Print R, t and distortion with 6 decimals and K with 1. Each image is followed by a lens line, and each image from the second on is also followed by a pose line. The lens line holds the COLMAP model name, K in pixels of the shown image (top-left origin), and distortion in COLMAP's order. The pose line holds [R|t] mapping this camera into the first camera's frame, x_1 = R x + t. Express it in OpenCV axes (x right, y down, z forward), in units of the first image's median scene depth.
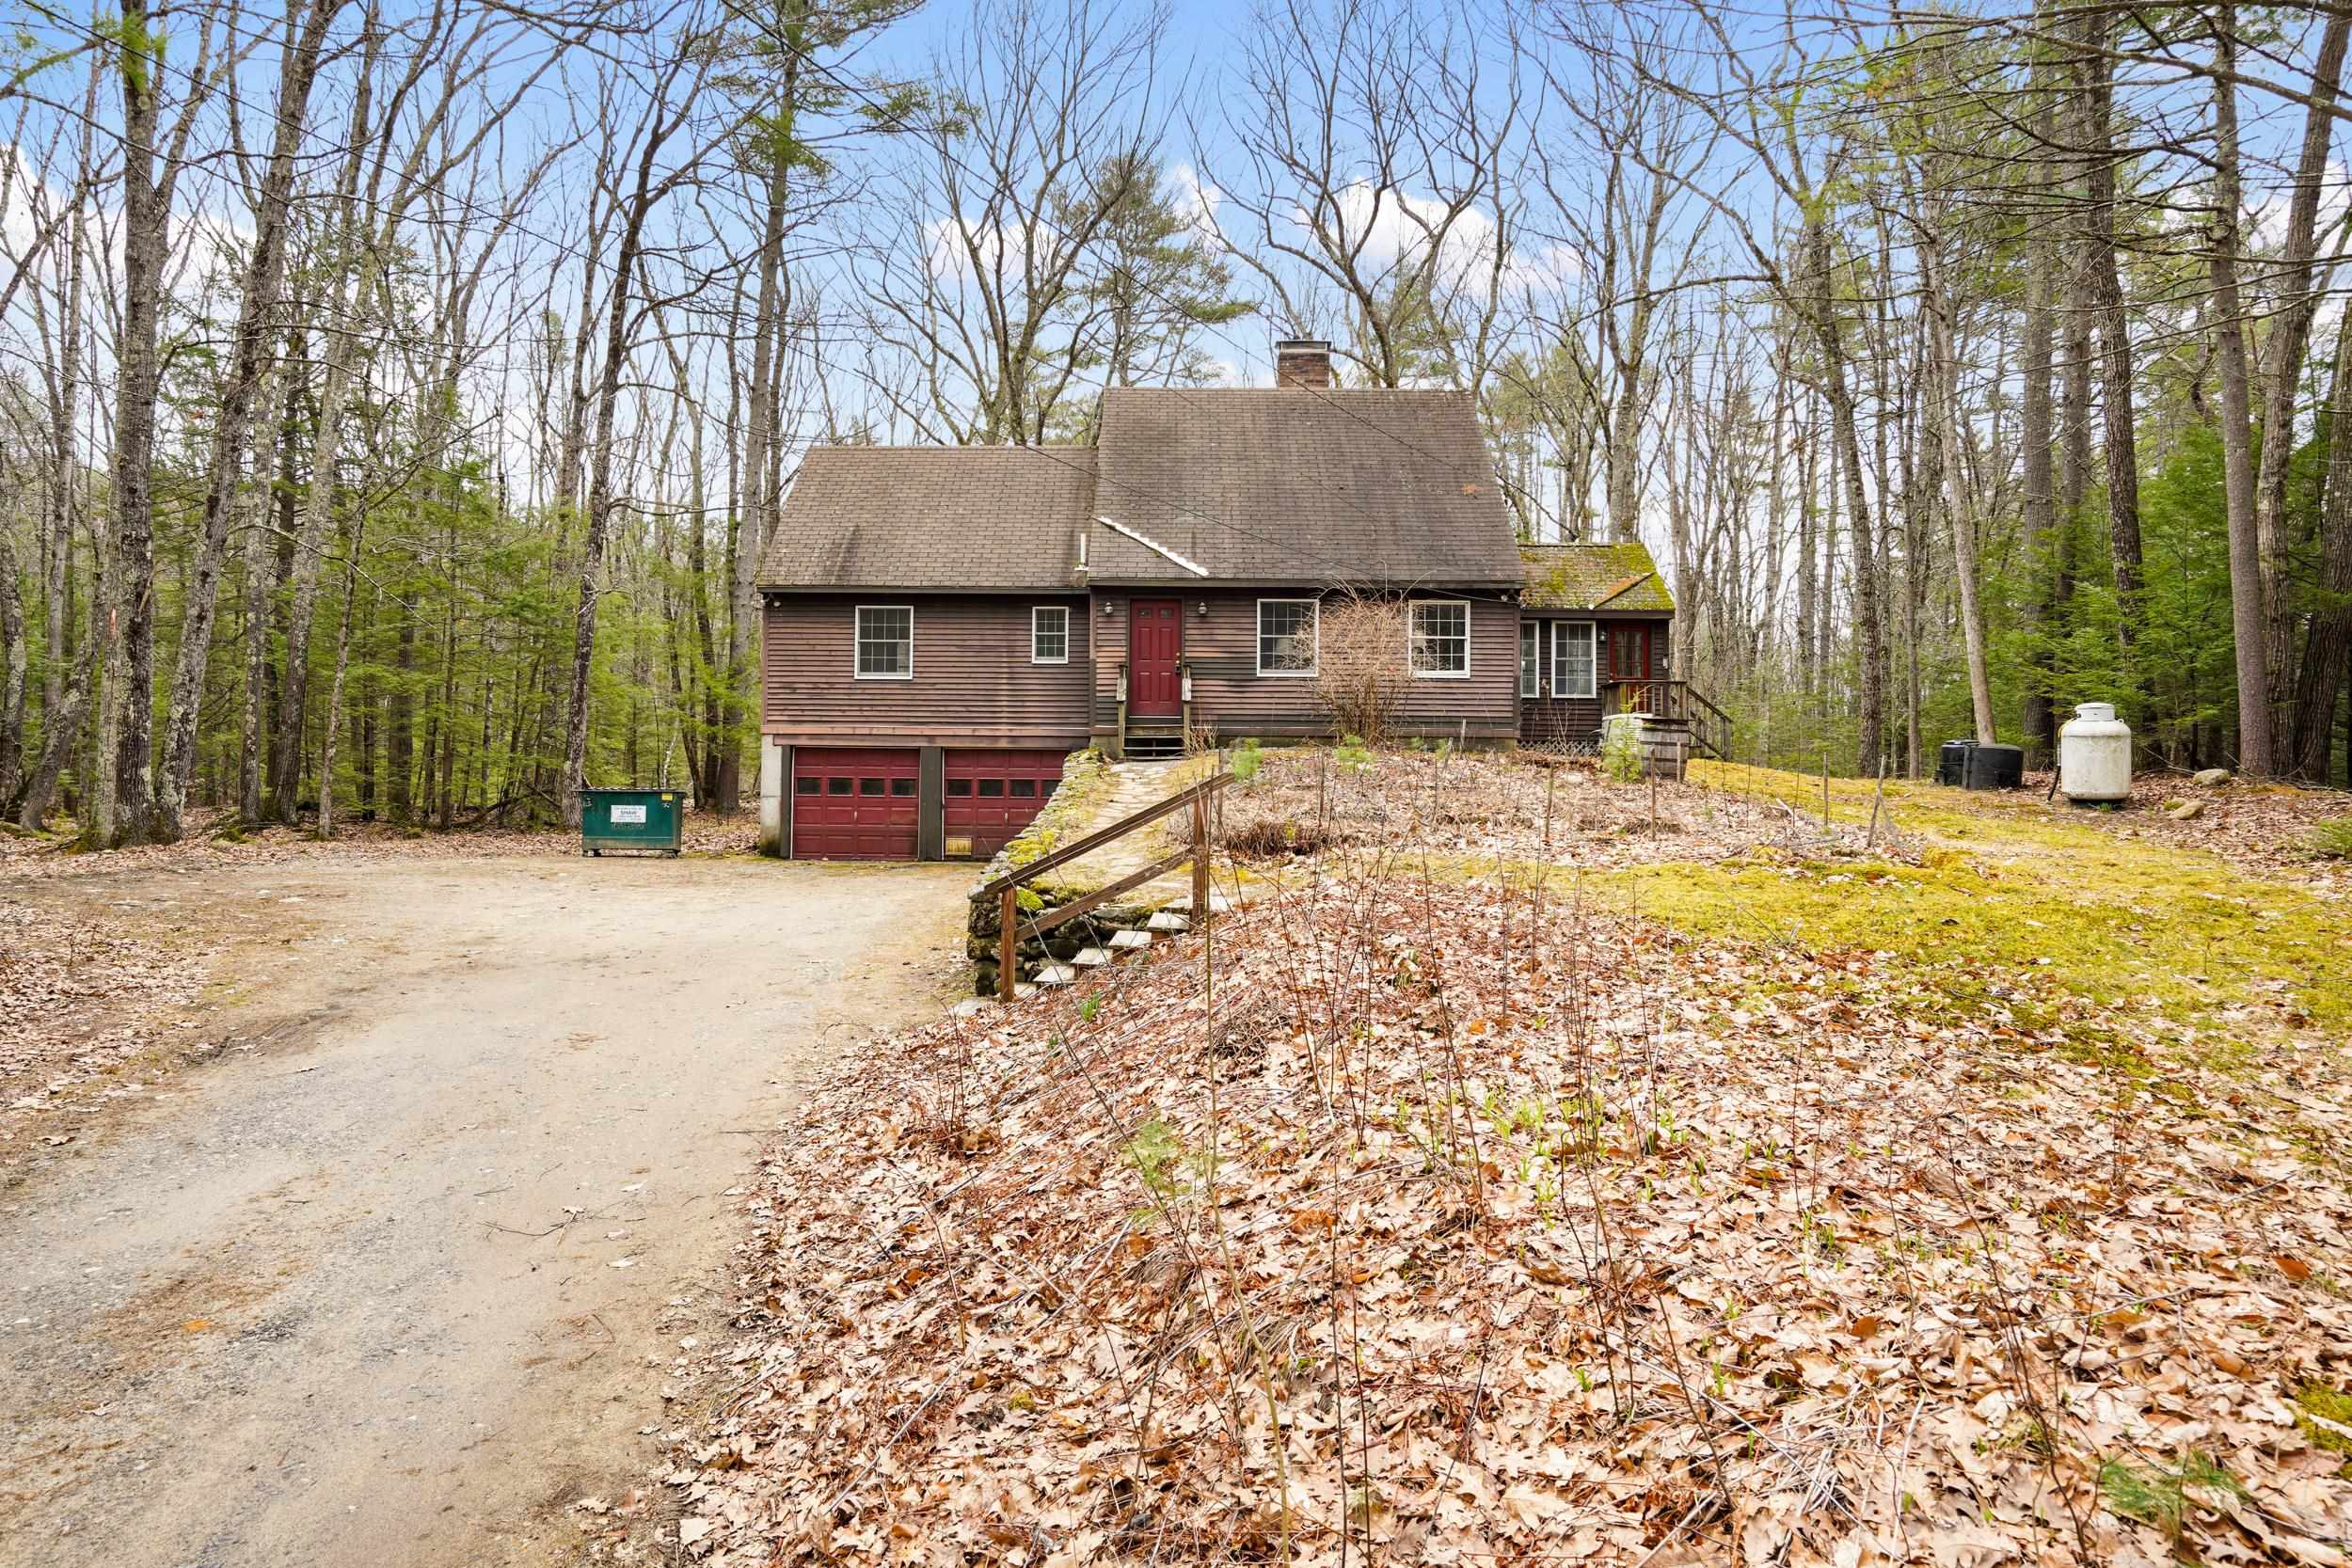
lens RADIAL K [[1355.4, 0, 1138.9], [0, 1355.4, 737.5], [0, 0, 1]] dist [-0.002471, -0.000028]
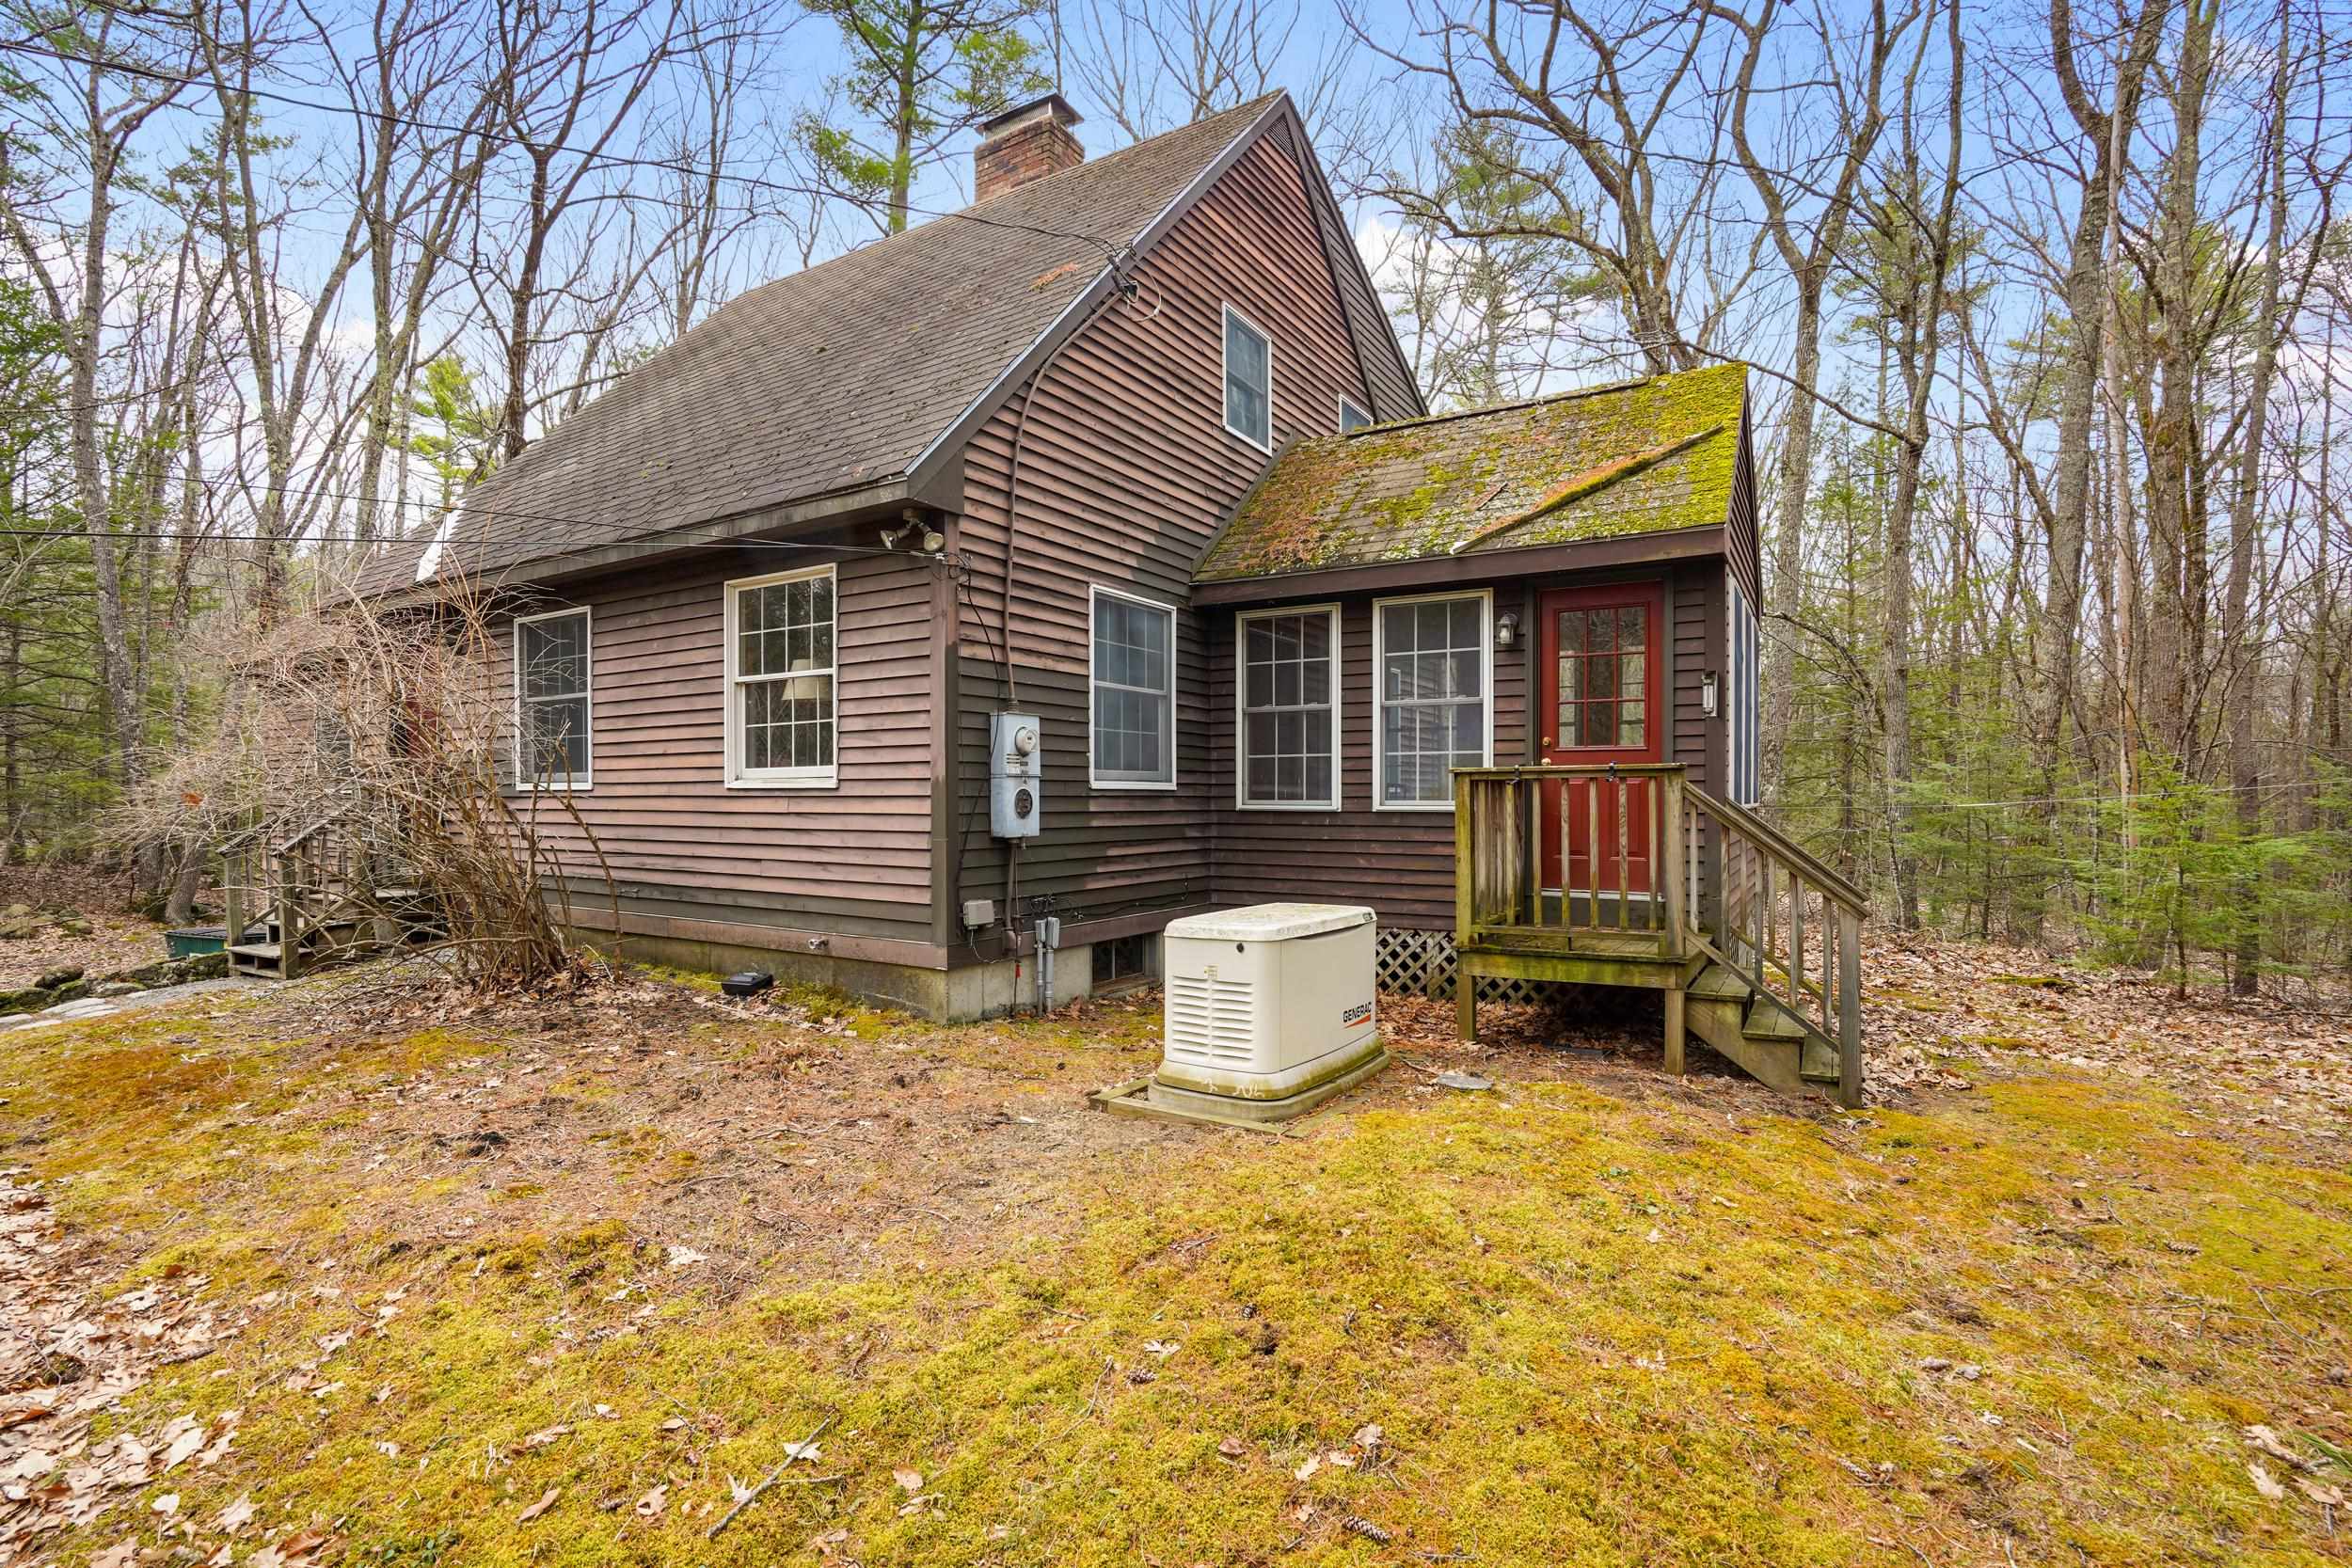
lens RADIAL K [[1086.9, 0, 1175.1], [0, 1086.9, 822.0], [0, 0, 1]] dist [0.001152, 0.000078]
pose [[0.846215, 0.007466, -0.532789, 0.436938], [0.021305, 0.998628, 0.047833, -0.043906], [0.532416, -0.051828, 0.844895, 0.760964]]
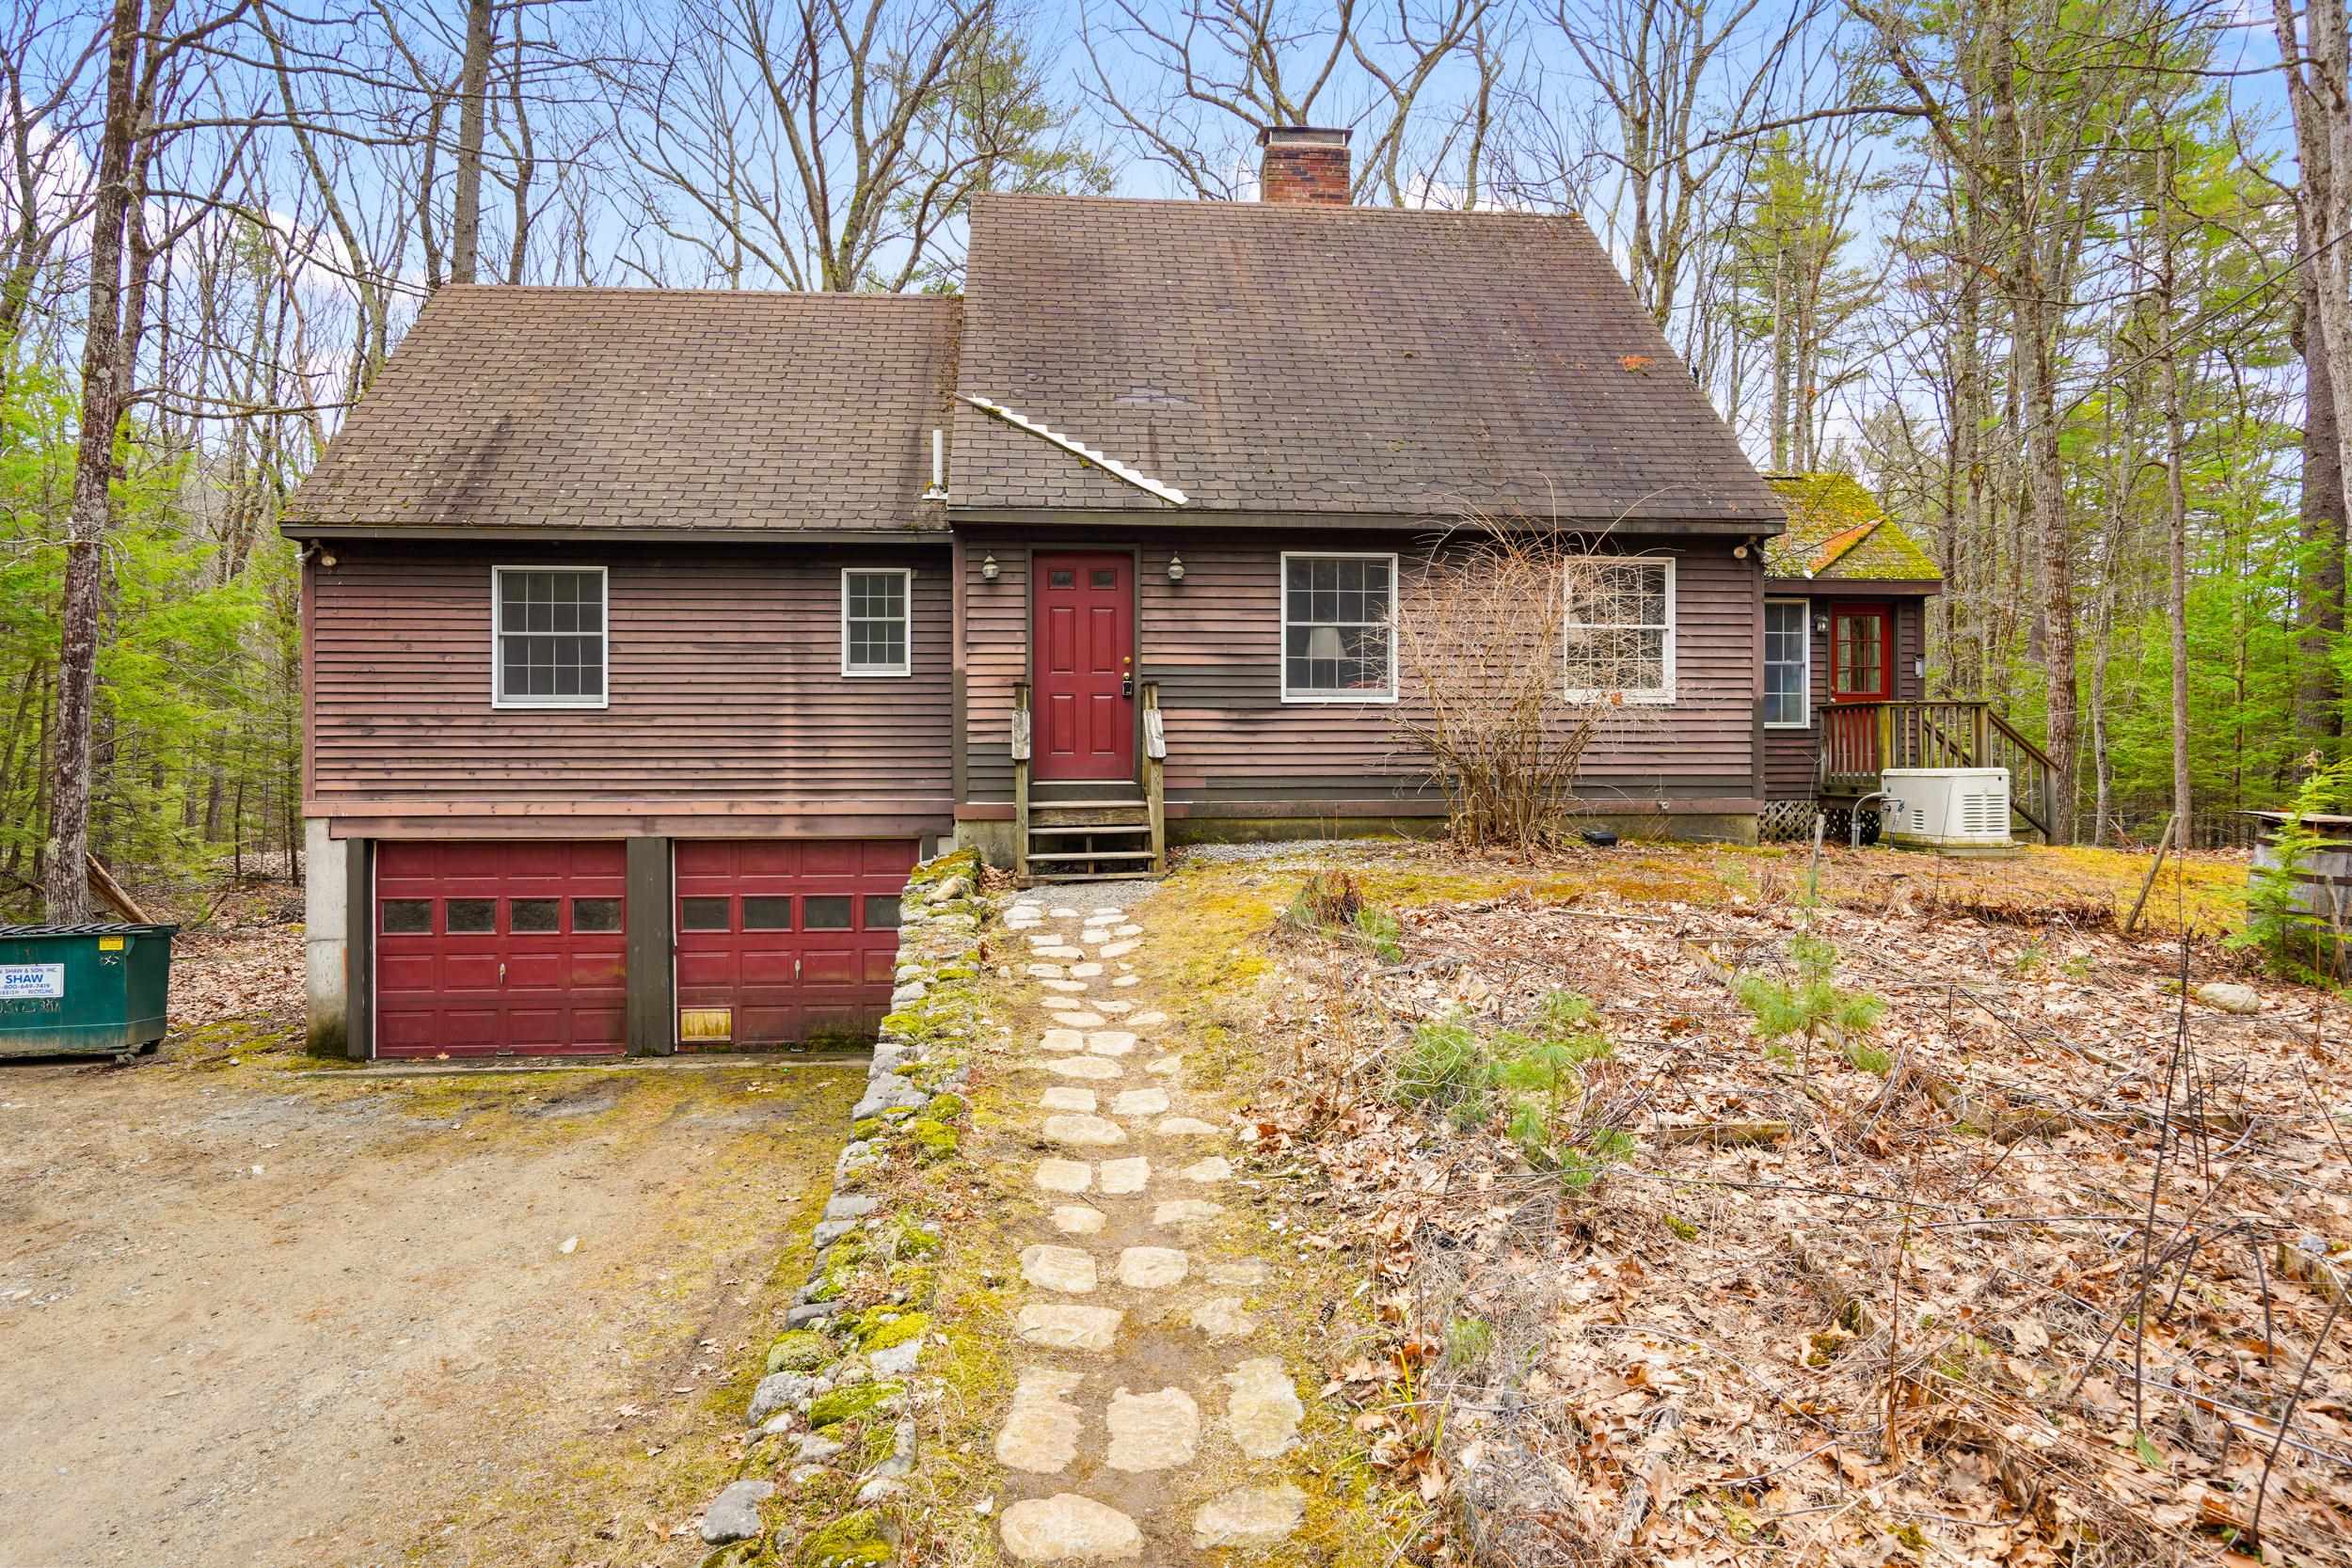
lens RADIAL K [[1365.5, 0, 1142.7], [0, 1365.5, 775.3], [0, 0, 1]] dist [-0.000915, 0.000927]
pose [[0.994422, -0.011720, 0.104821, -0.018860], [0.008135, 0.999369, 0.034566, -0.033461], [-0.105160, -0.033521, 0.993890, 0.458047]]
